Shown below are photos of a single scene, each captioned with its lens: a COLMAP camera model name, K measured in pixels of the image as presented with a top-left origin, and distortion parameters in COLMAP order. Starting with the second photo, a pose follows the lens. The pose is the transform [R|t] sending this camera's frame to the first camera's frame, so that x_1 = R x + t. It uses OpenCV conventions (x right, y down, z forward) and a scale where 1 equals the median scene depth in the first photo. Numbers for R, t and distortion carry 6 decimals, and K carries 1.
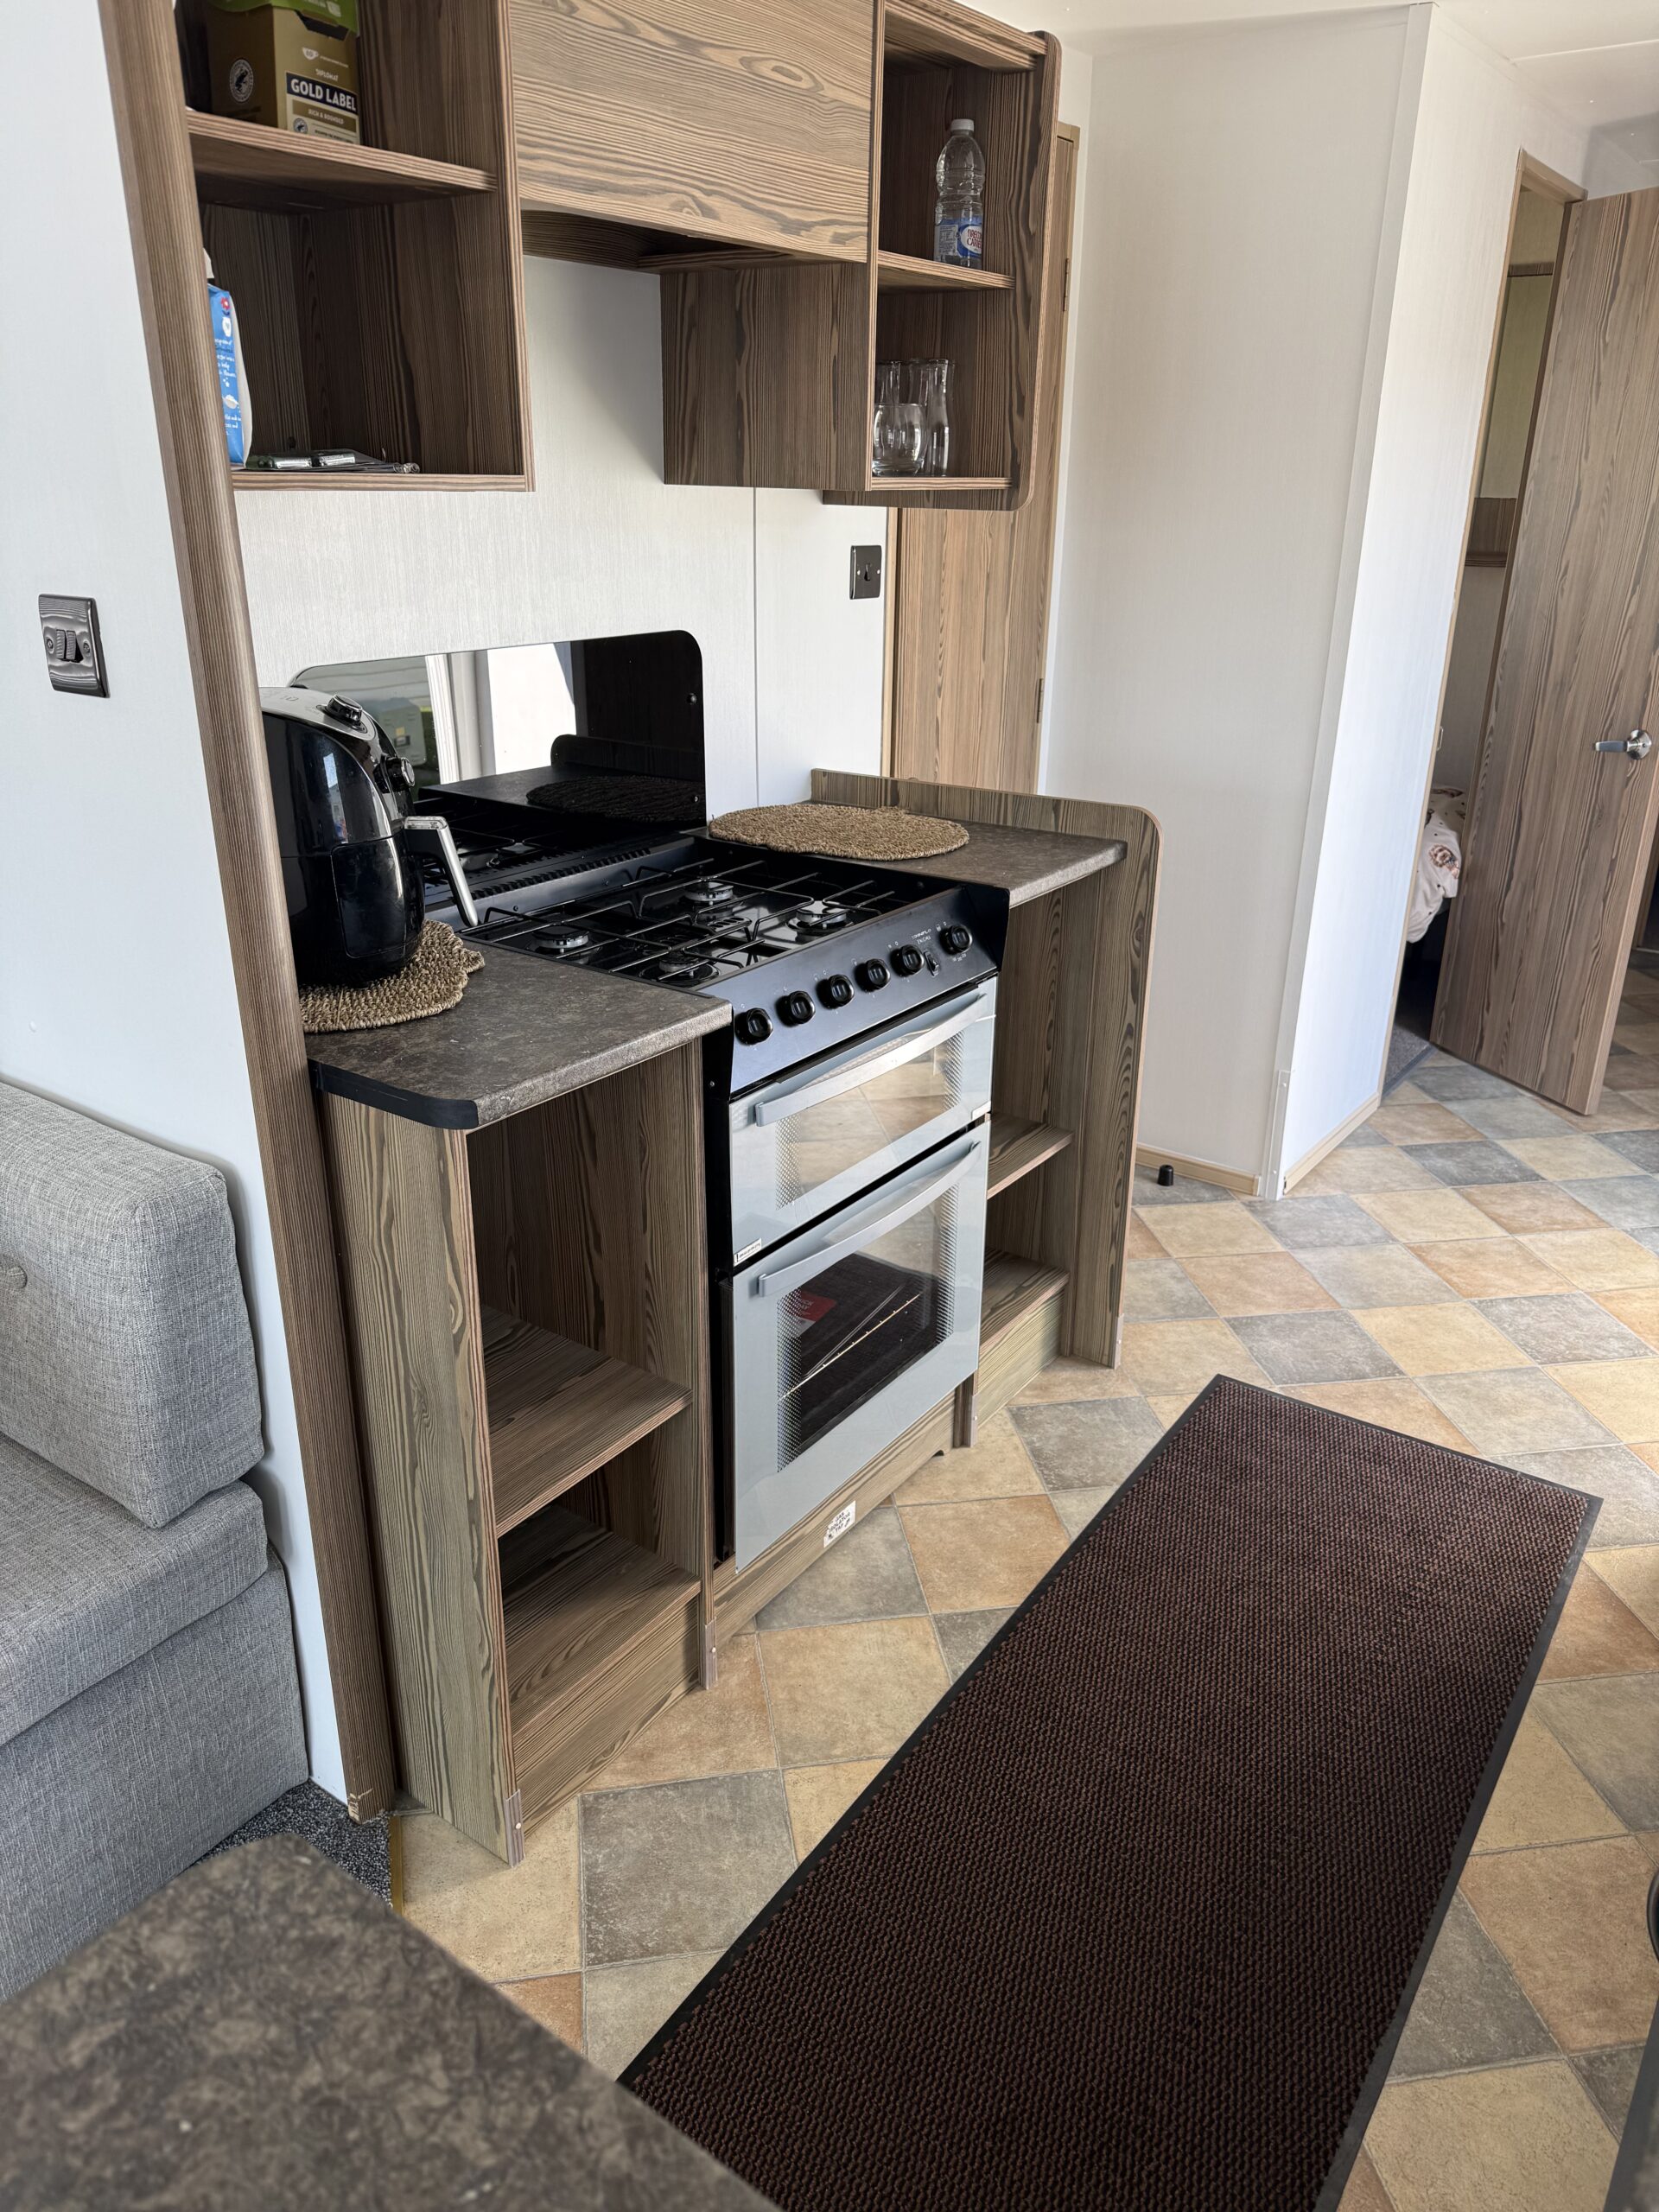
lens RADIAL K [[1542.9, 0, 758.9], [0, 1542.9, 1108.1], [0, 0, 1]] dist [-0.000762, -0.003630]
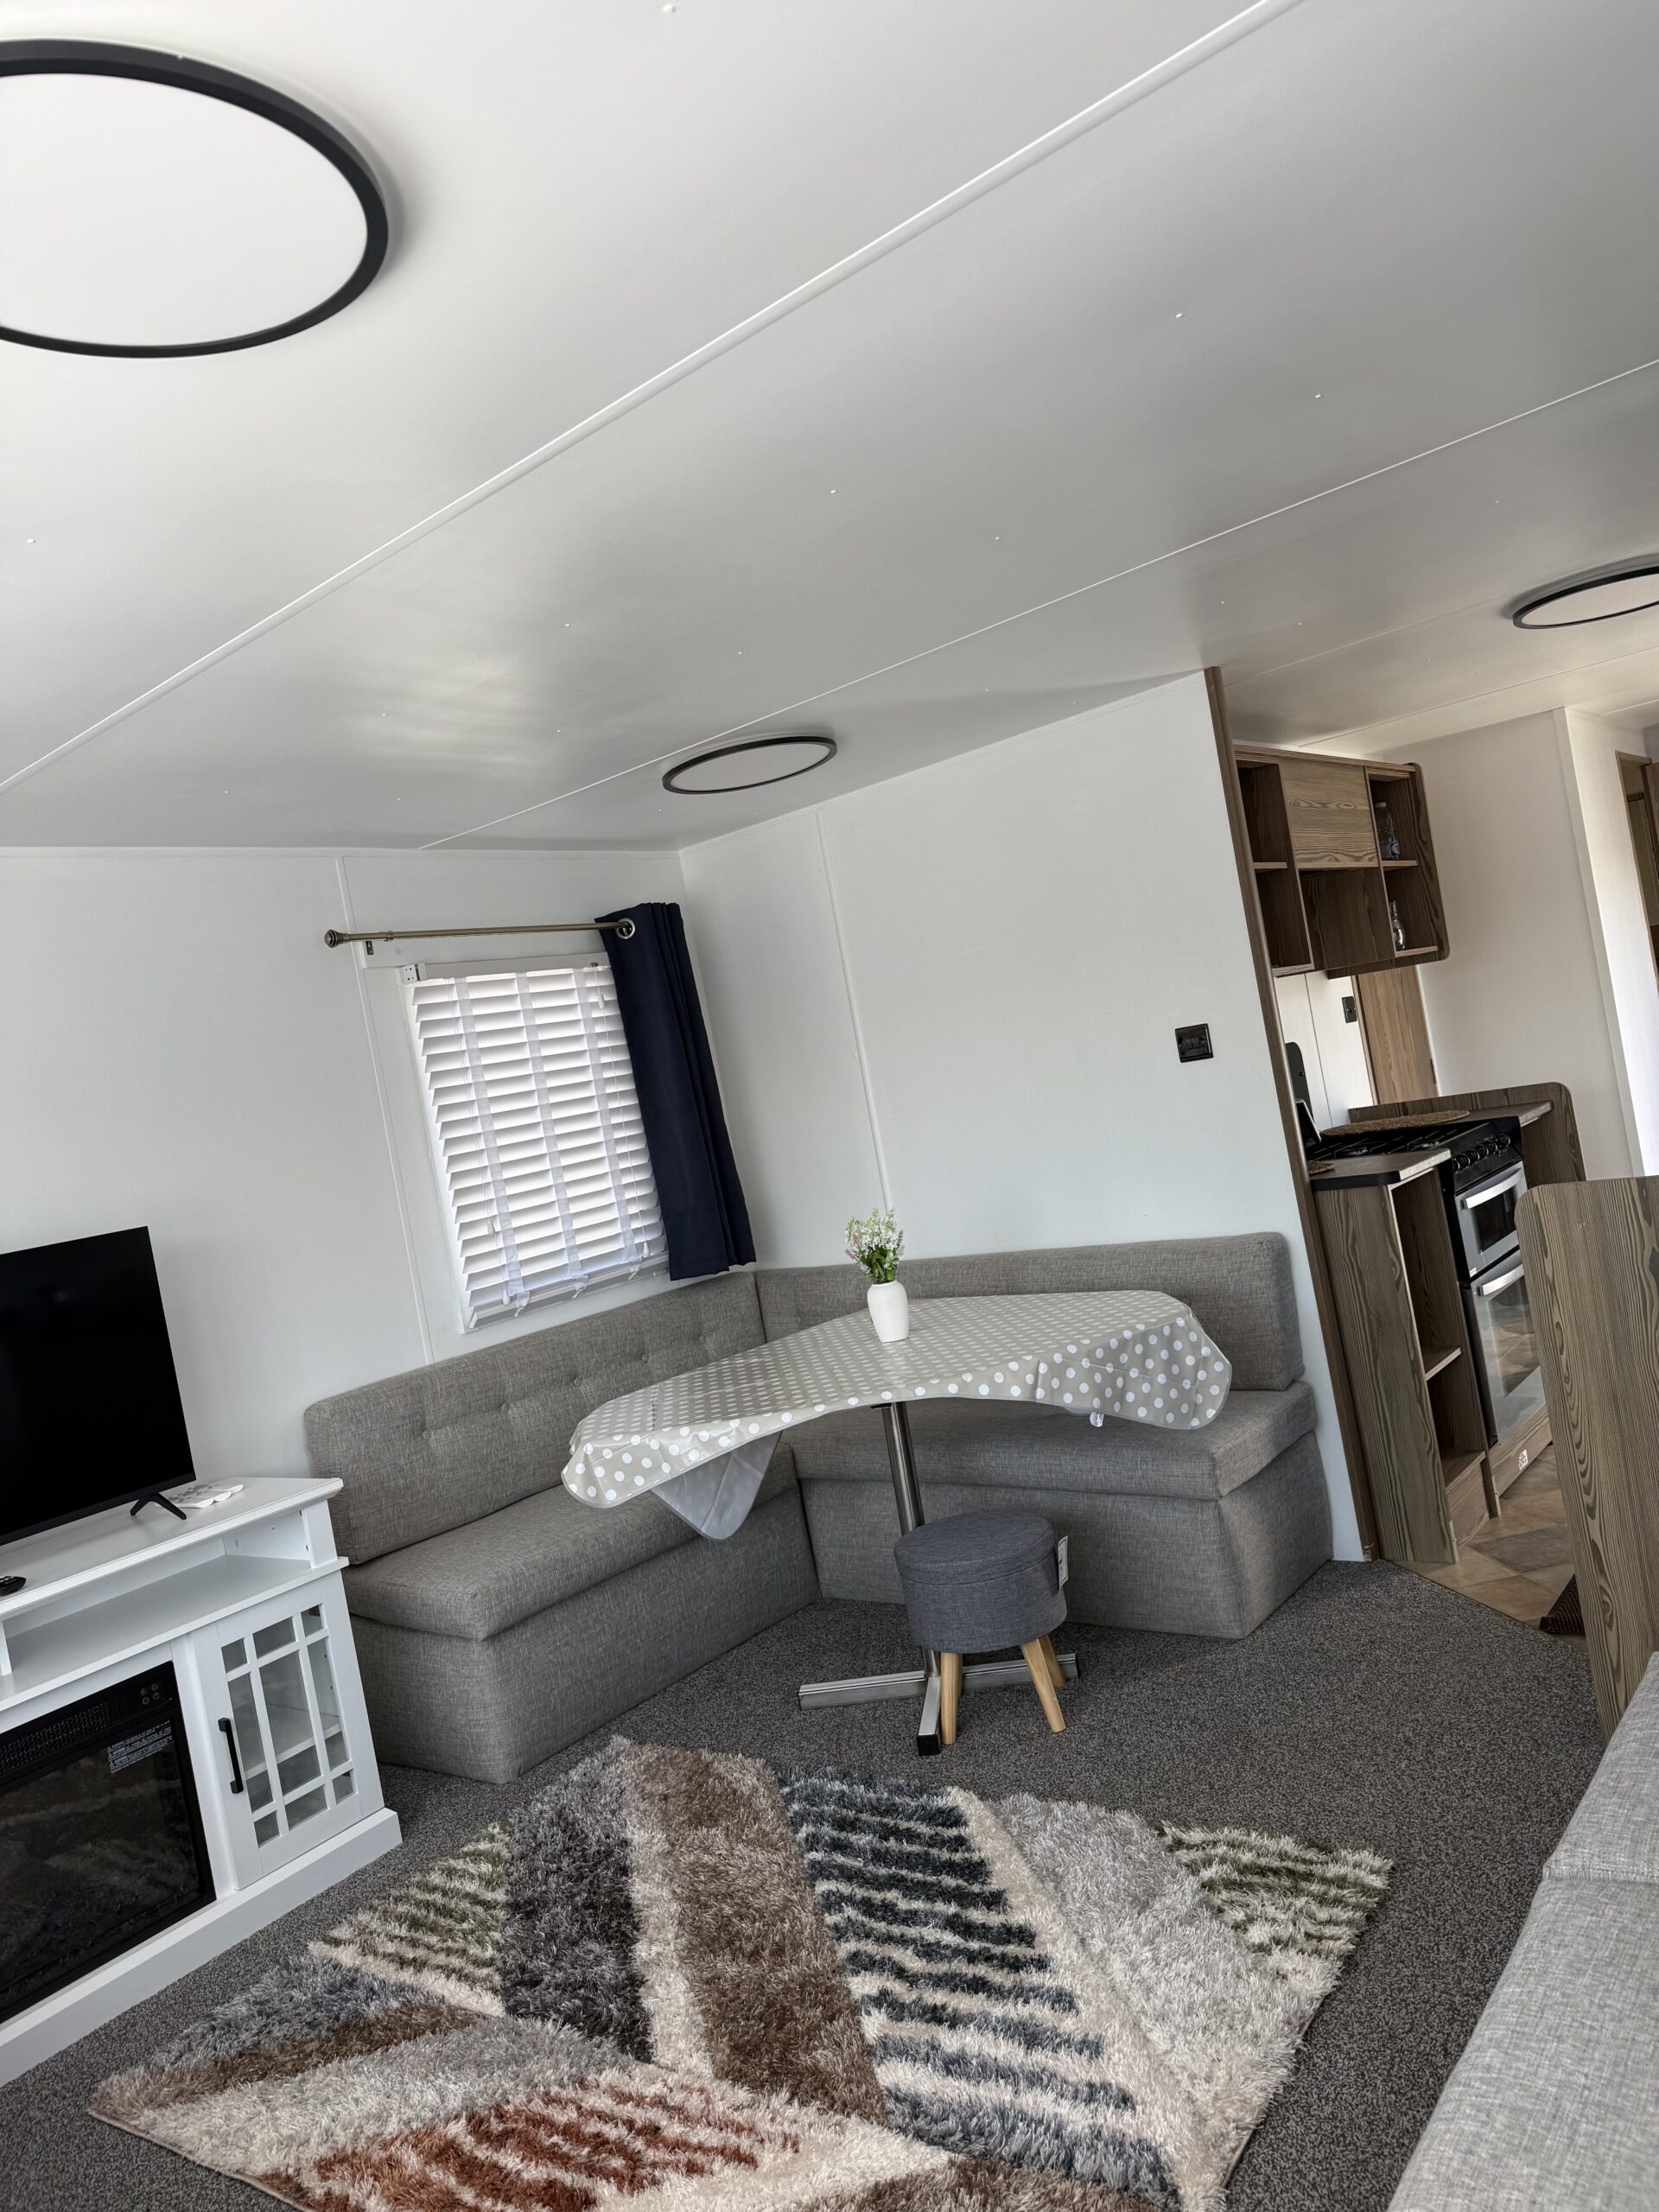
lens RADIAL K [[1542.9, 0, 758.9], [0, 1542.9, 1108.1], [0, 0, 1]] dist [-0.000762, -0.003630]
pose [[0.981947, -0.176612, -0.067731, -0.695261], [0.140029, 0.919453, -0.367420, 0.465520], [0.127166, 0.351303, 0.927586, -1.049248]]
